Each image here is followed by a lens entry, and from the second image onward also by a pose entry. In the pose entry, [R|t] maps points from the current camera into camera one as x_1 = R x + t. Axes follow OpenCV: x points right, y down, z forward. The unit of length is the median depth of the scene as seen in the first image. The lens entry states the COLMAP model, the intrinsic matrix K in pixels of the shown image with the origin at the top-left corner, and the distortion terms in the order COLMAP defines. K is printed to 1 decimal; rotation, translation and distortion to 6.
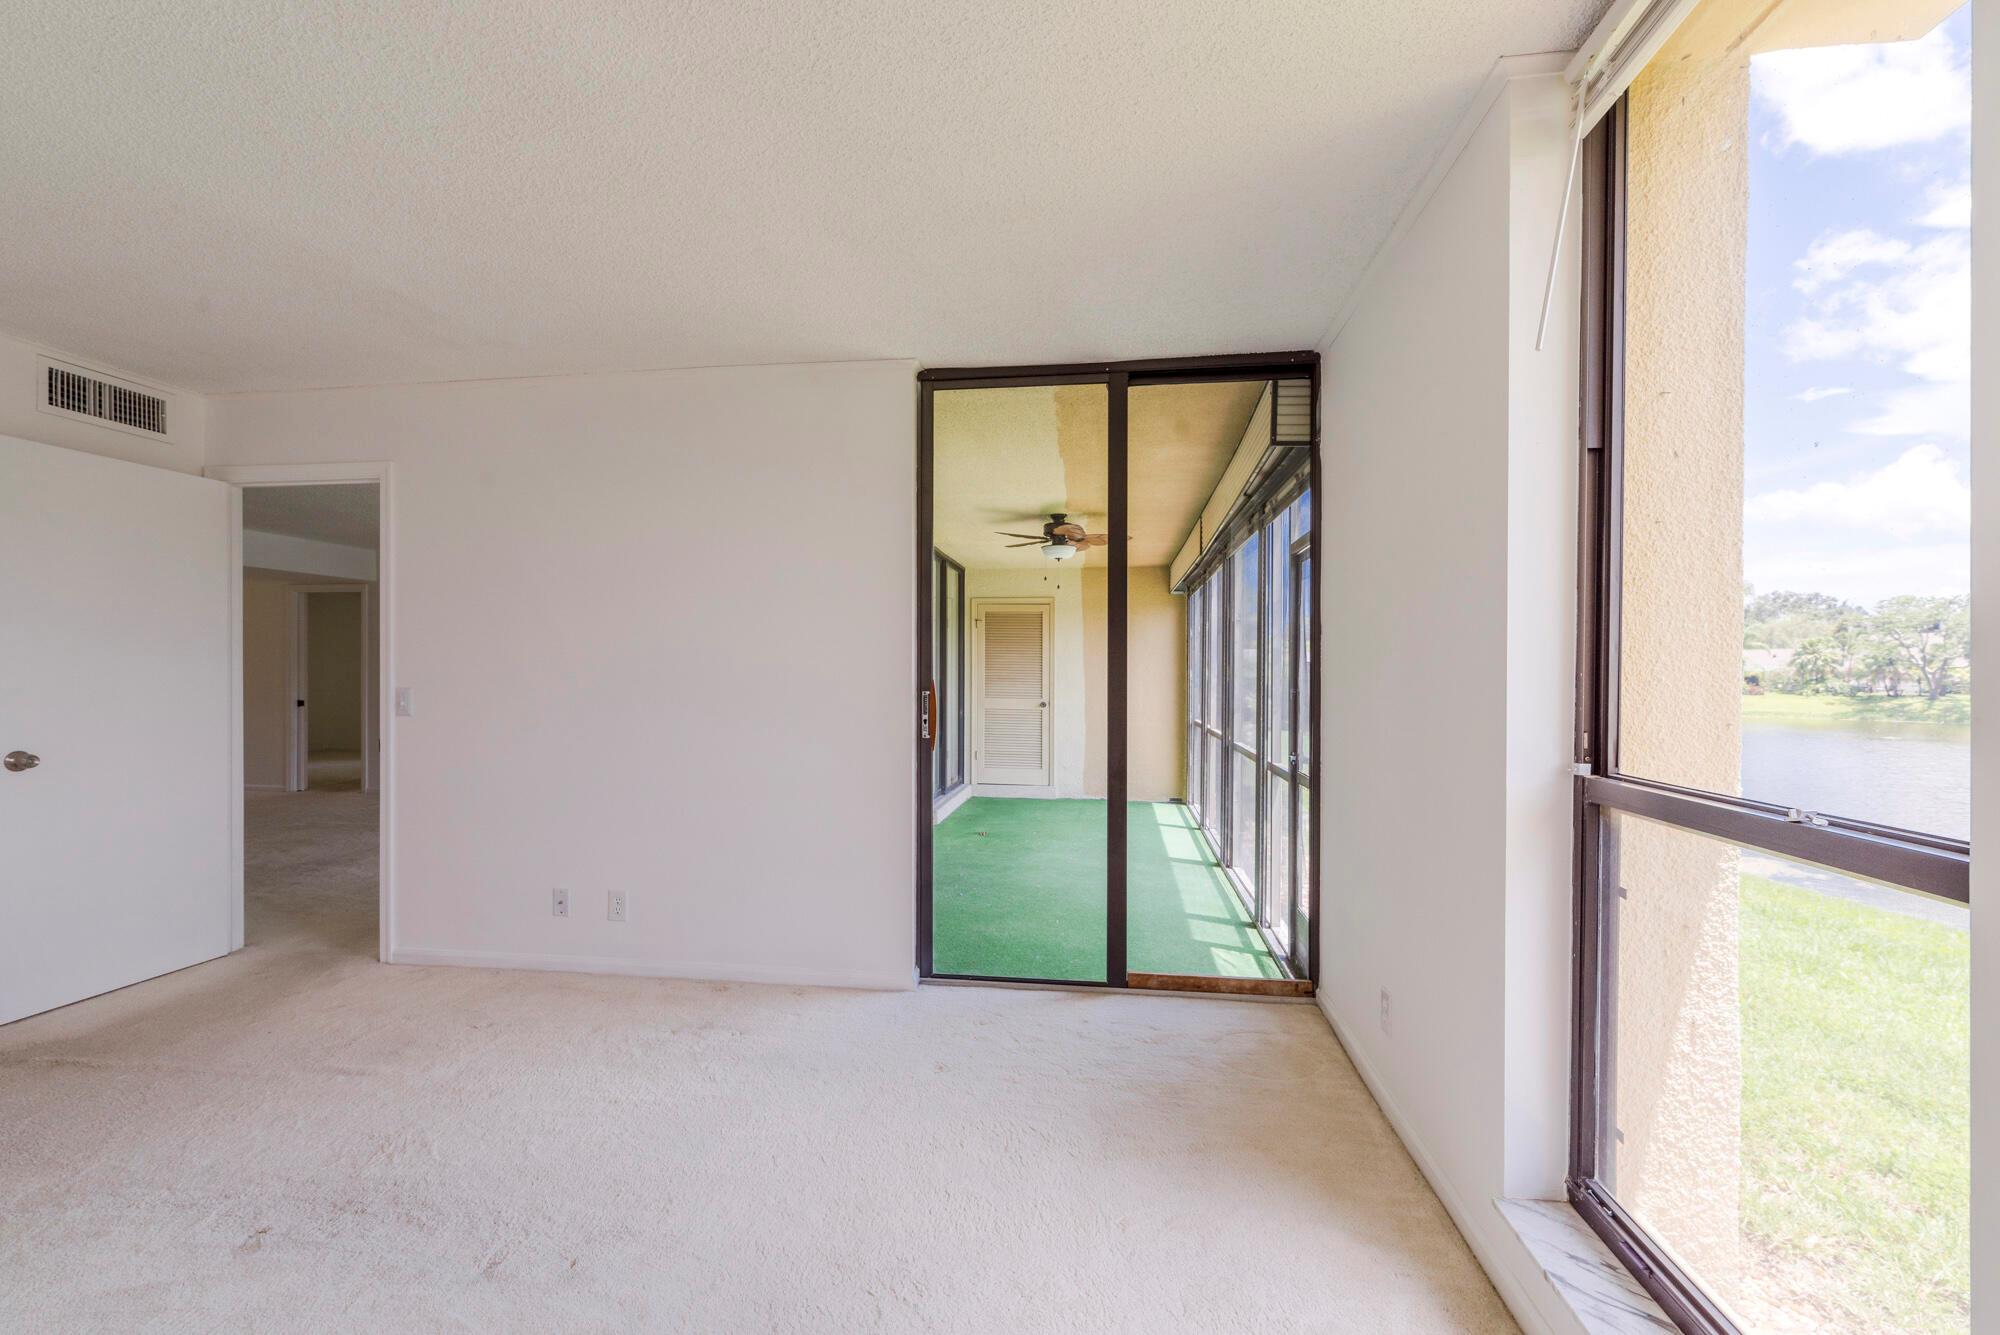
lens RADIAL K [[855.9, 0, 1004.1], [0, 855.9, 674.1], [0, 0, 1]] dist [-0.000865, 0.000912]
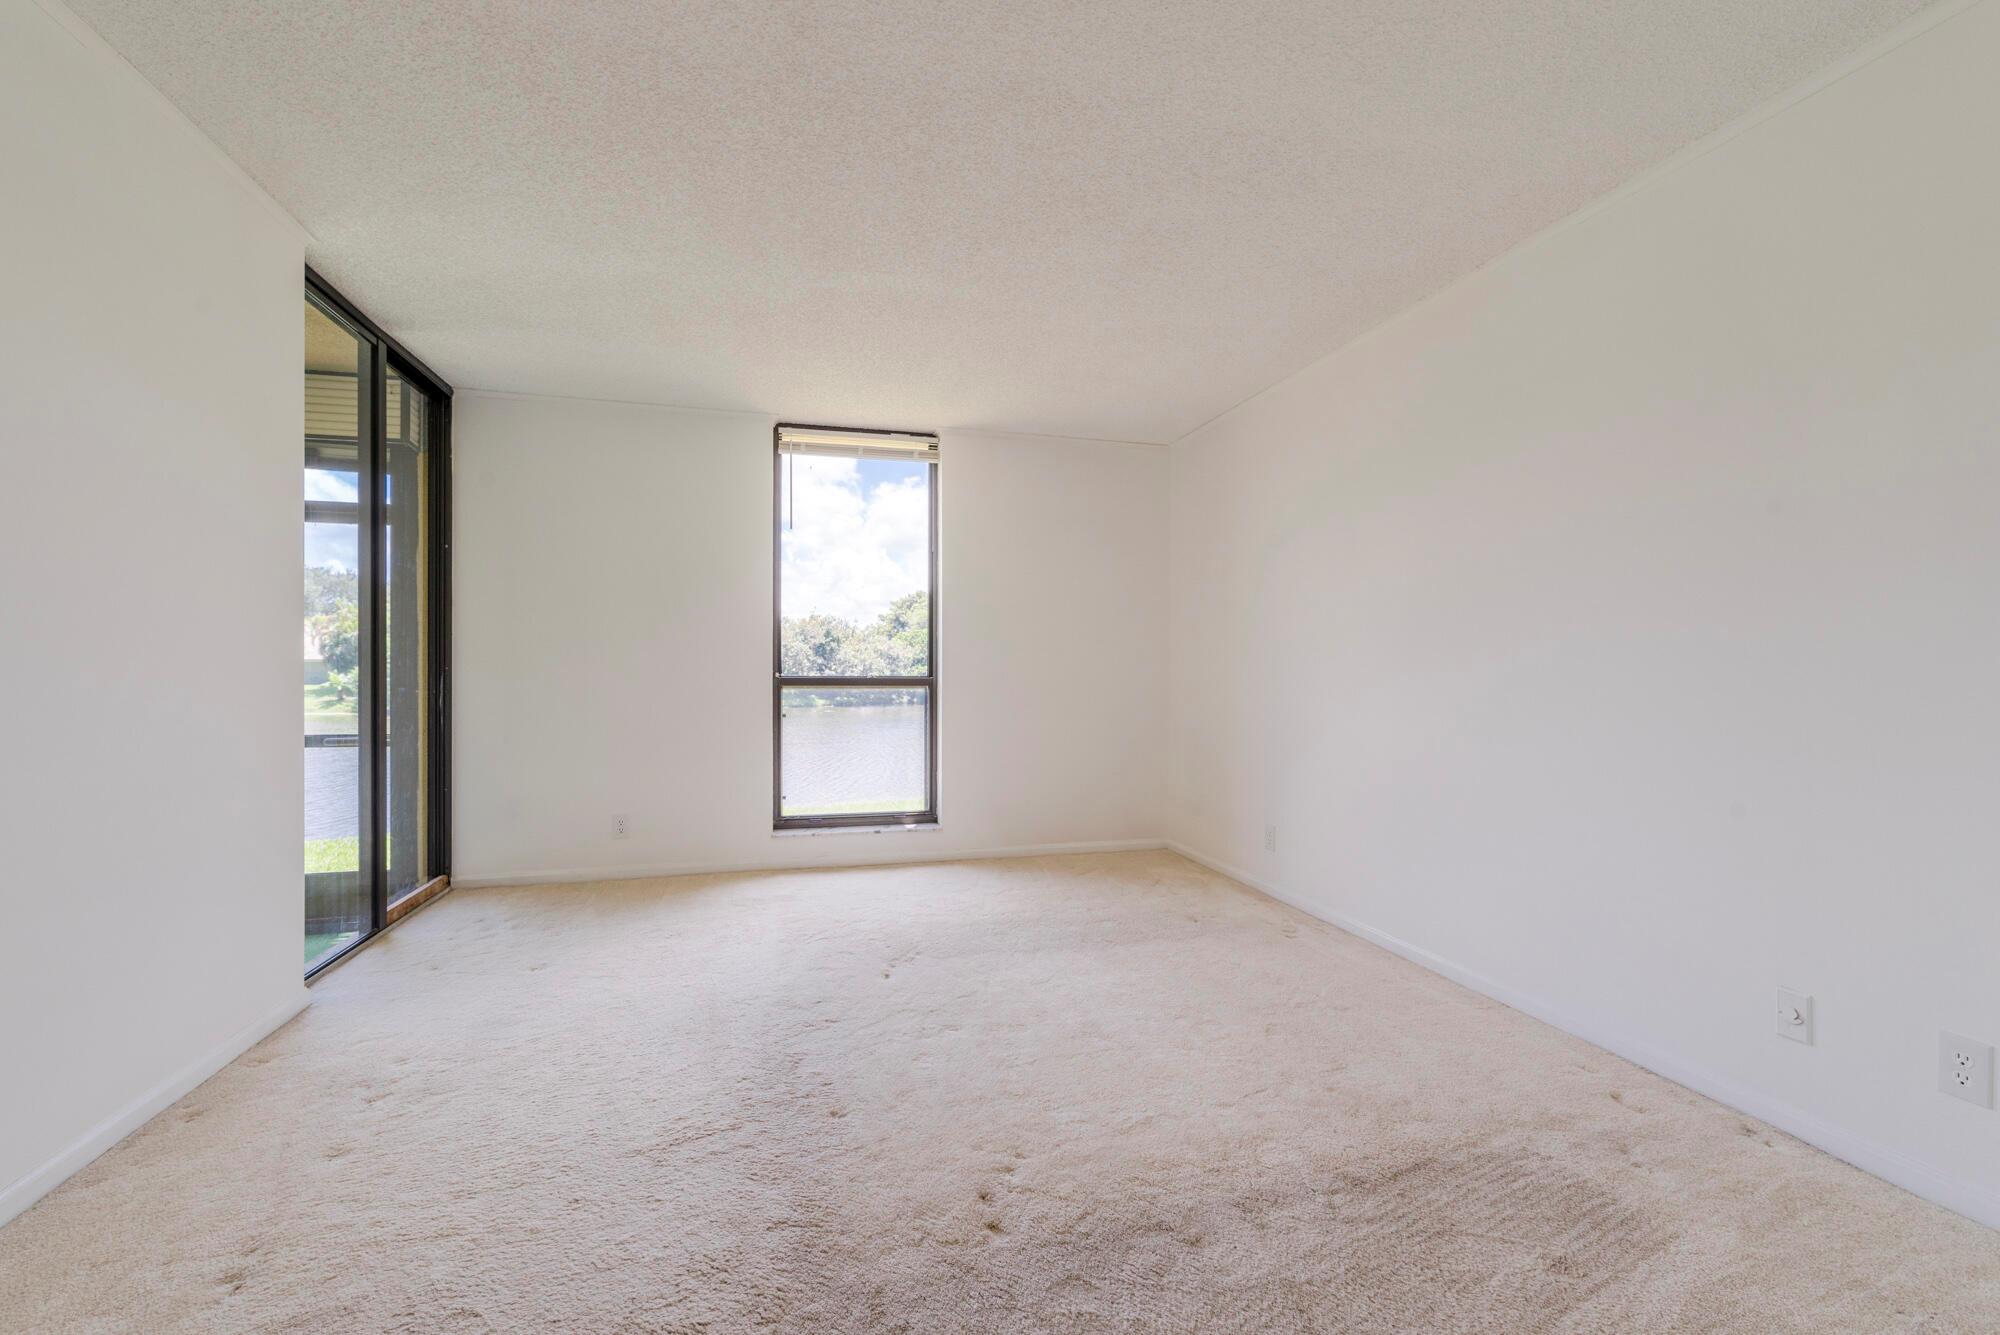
lens RADIAL K [[855.9, 0, 1001.5], [0, 855.9, 673.8], [0, 0, 1]] dist [-0.000865, 0.000912]
pose [[-0.366965, -0.008769, 0.930193, -1.295300], [0.004648, 0.999926, 0.011260, 0.054682], [-0.930223, 0.008455, -0.366897, 0.795456]]
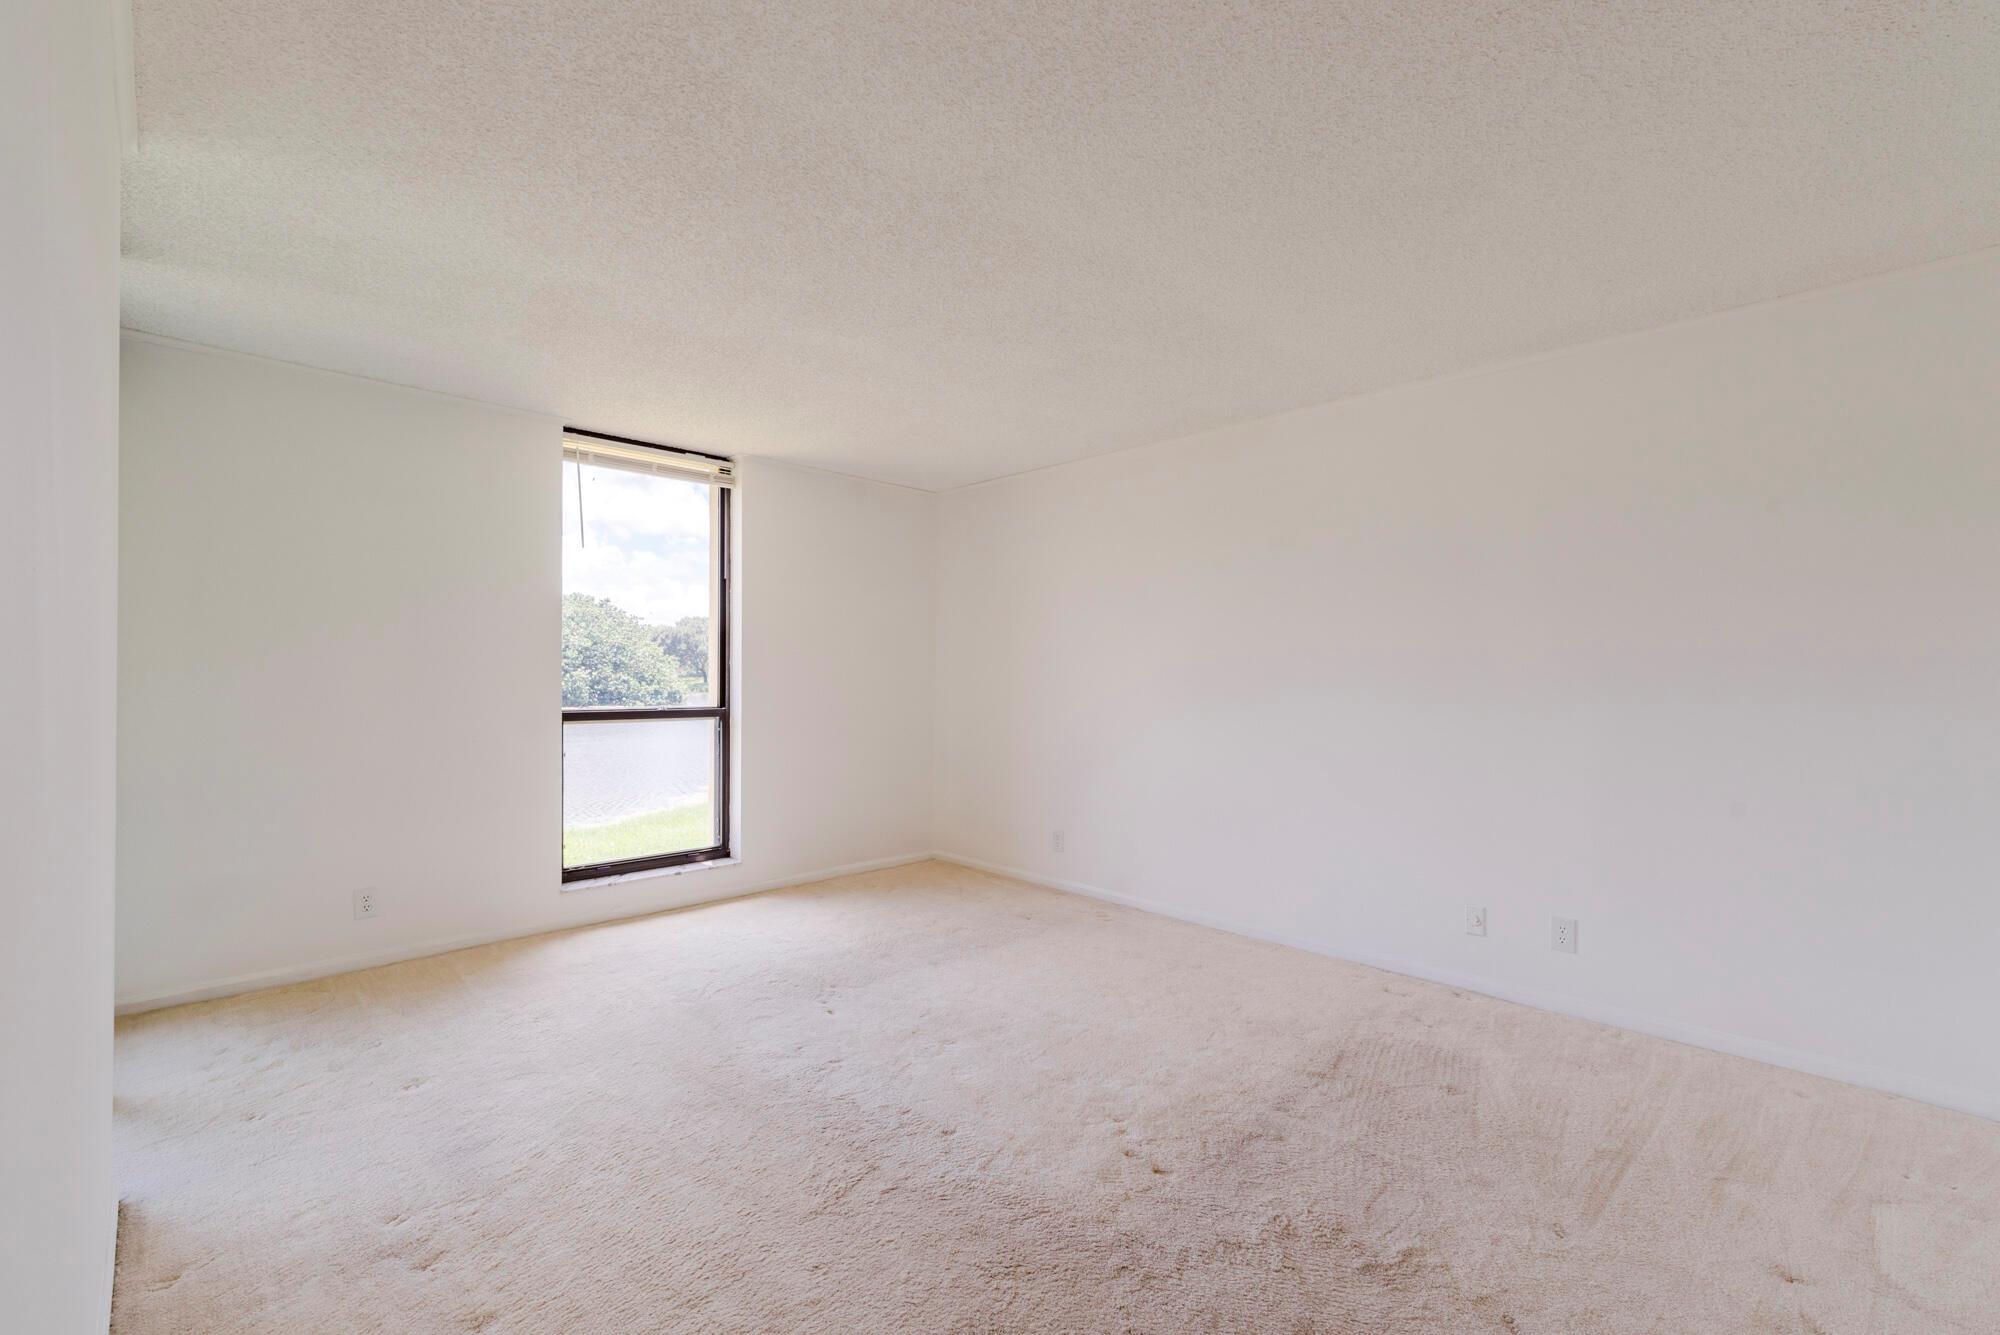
lens RADIAL K [[855.9, 0, 1001.0], [0, 855.9, 669.7], [0, 0, 1]] dist [-0.000865, 0.000912]
pose [[-0.779862, -0.005049, 0.625932, -1.114447], [-0.002399, 0.999984, 0.005078, -0.002731], [-0.625947, 0.002458, -0.779861, 1.253492]]
